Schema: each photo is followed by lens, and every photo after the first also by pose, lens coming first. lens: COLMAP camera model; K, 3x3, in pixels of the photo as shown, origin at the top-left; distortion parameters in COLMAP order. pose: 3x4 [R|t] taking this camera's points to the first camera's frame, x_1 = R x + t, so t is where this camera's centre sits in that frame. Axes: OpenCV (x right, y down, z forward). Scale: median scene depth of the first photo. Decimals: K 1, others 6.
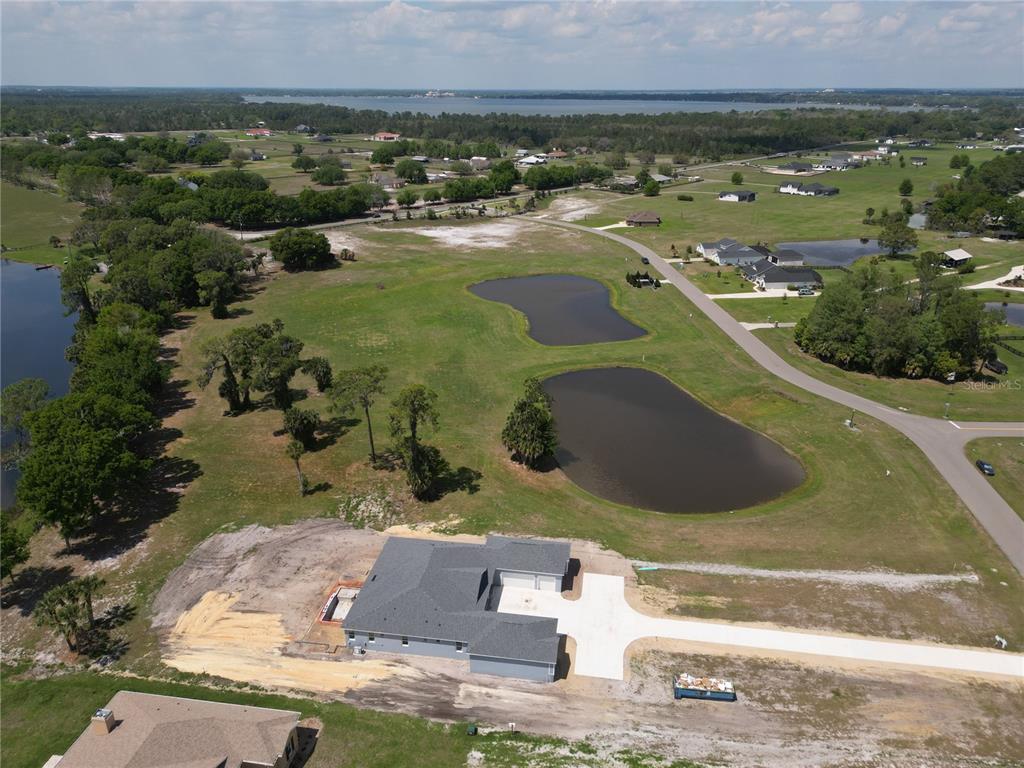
lens RADIAL K [[716.8, 0, 512.0], [0, 716.8, 384.0], [0, 0, 1]] dist [0.064931, -0.055868]
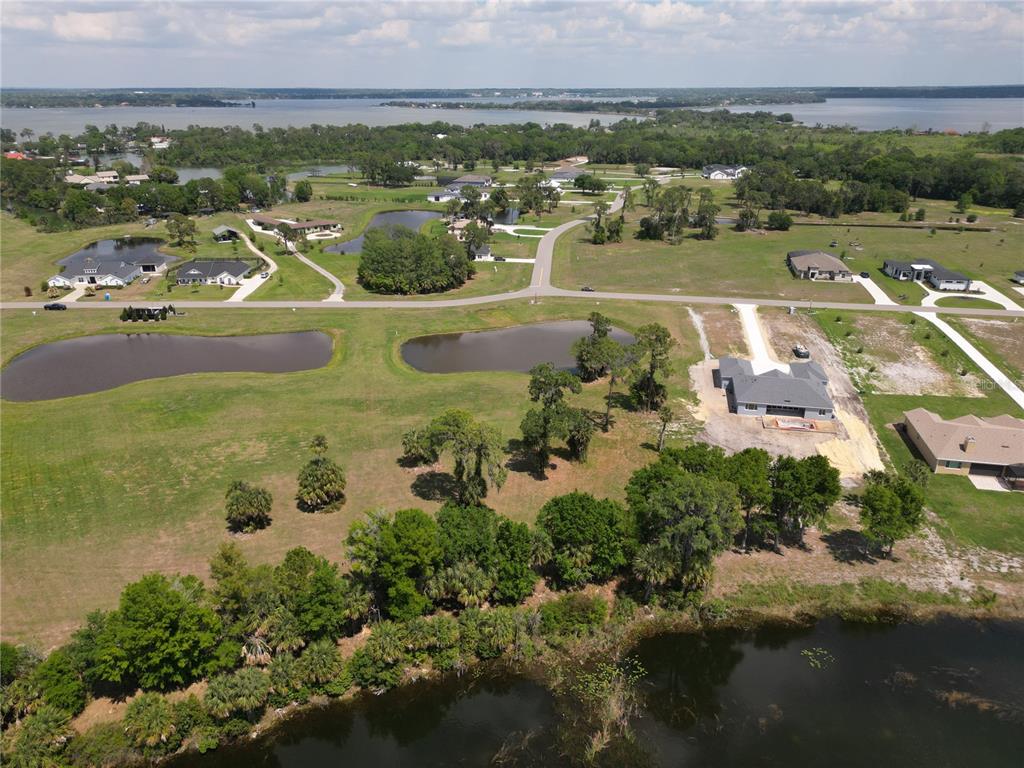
lens RADIAL K [[716.8, 0, 512.0], [0, 716.8, 384.0], [0, 0, 1]] dist [0.064931, -0.055868]
pose [[0.052813, -0.380212, 0.923390, -0.885691], [0.379840, 0.862825, 0.333549, -0.276996], [-0.923543, 0.333125, 0.189988, 0.656168]]
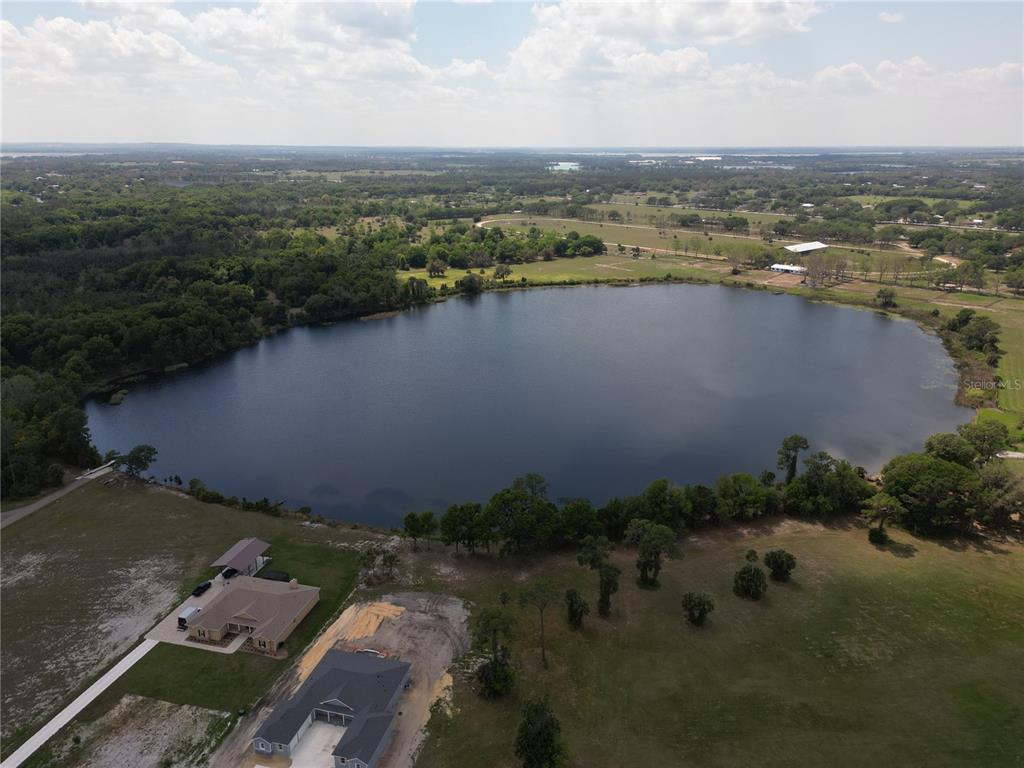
lens RADIAL K [[716.8, 0, 512.0], [0, 716.8, 384.0], [0, 0, 1]] dist [0.064931, -0.055868]
pose [[-0.101830, 0.312410, -0.944474, 0.590553], [-0.378704, 0.865750, 0.327200, -0.484987], [0.919899, 0.390995, 0.030152, 0.533788]]
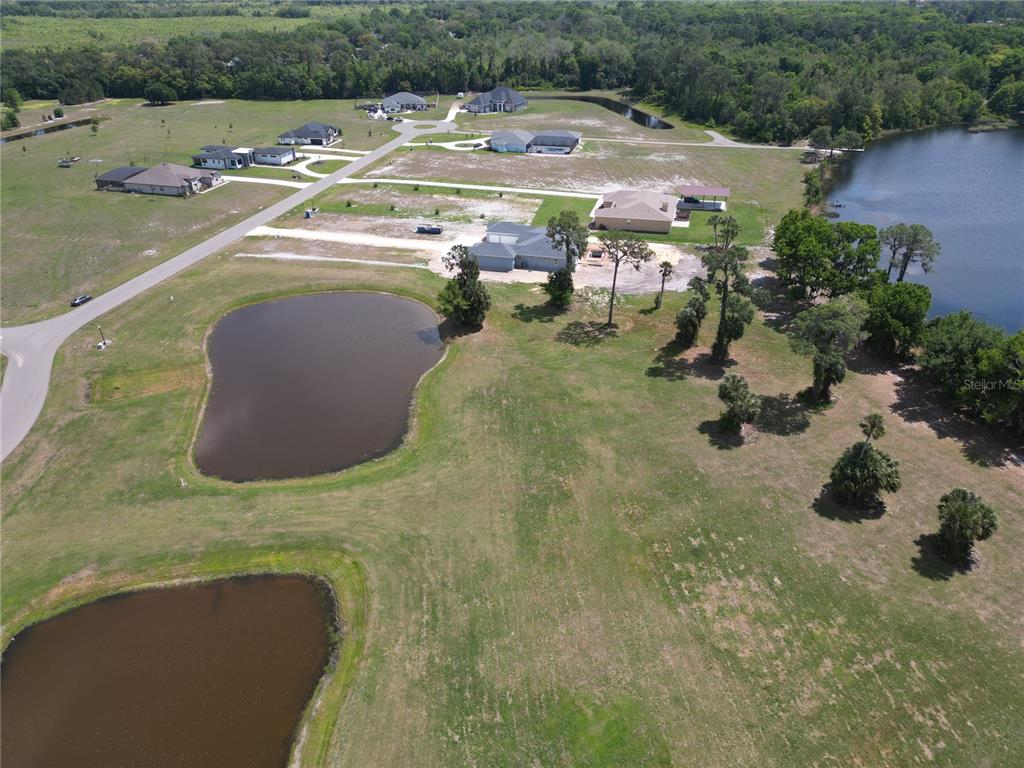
lens RADIAL K [[716.8, 0, 512.0], [0, 716.8, 384.0], [0, 0, 1]] dist [0.064931, -0.055868]
pose [[-0.994637, -0.046077, 0.092600, -0.109517], [0.045293, 0.610843, 0.790455, -0.502154], [-0.092986, 0.790410, -0.605480, 1.263121]]
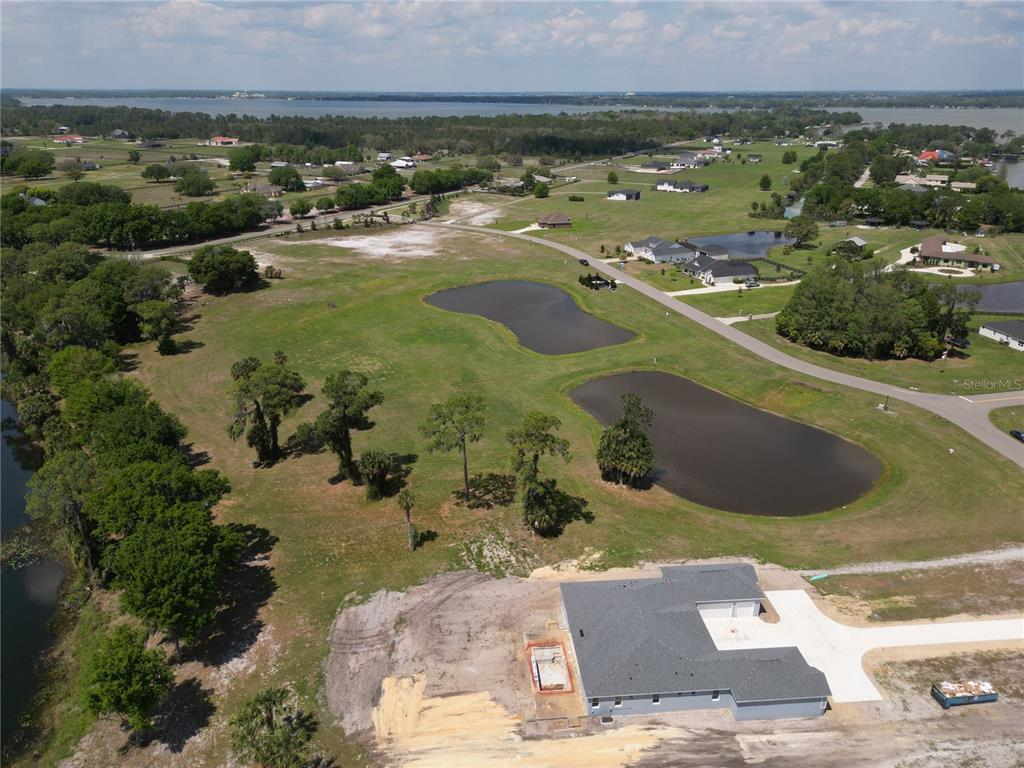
lens RADIAL K [[716.8, 0, 512.0], [0, 716.8, 384.0], [0, 0, 1]] dist [0.064931, -0.055868]
pose [[0.971661, -0.089781, 0.218666, -0.234554], [0.090287, 0.995886, 0.007697, -0.029585], [-0.218457, 0.012264, 0.975769, 0.070607]]
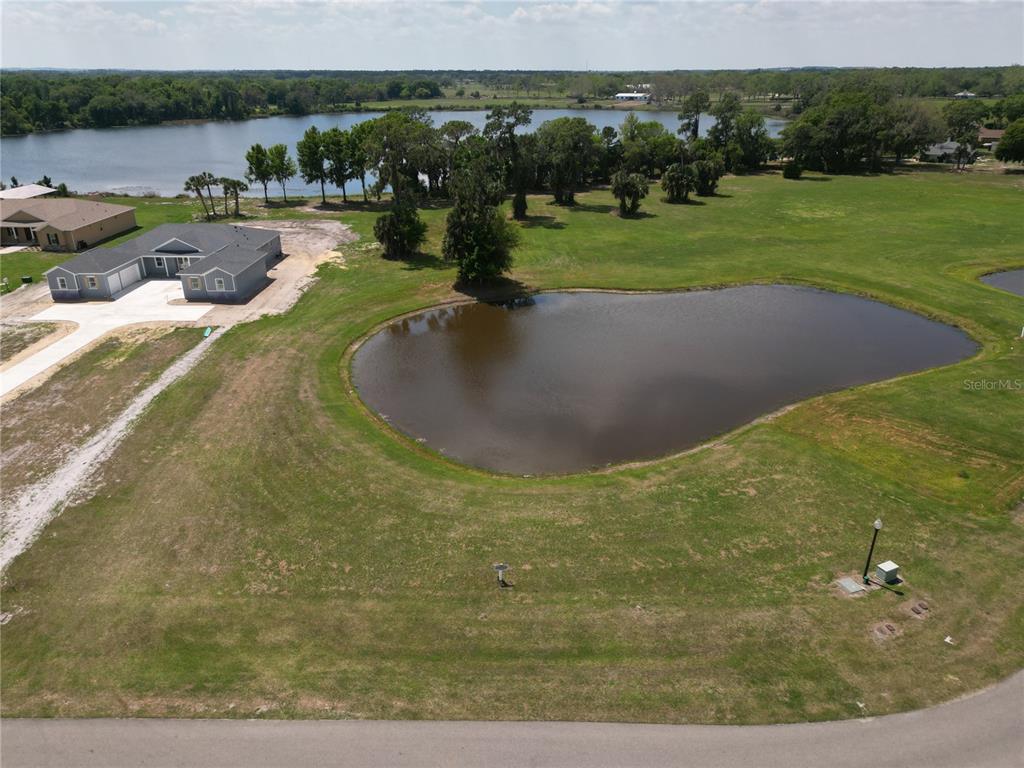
lens RADIAL K [[716.8, 0, 512.0], [0, 716.8, 384.0], [0, 0, 1]] dist [0.064931, -0.055868]
pose [[0.132638, 0.390661, -0.910929, 0.546537], [-0.371121, 0.871768, 0.319828, -0.035545], [0.919063, 0.295643, 0.260612, 0.638033]]
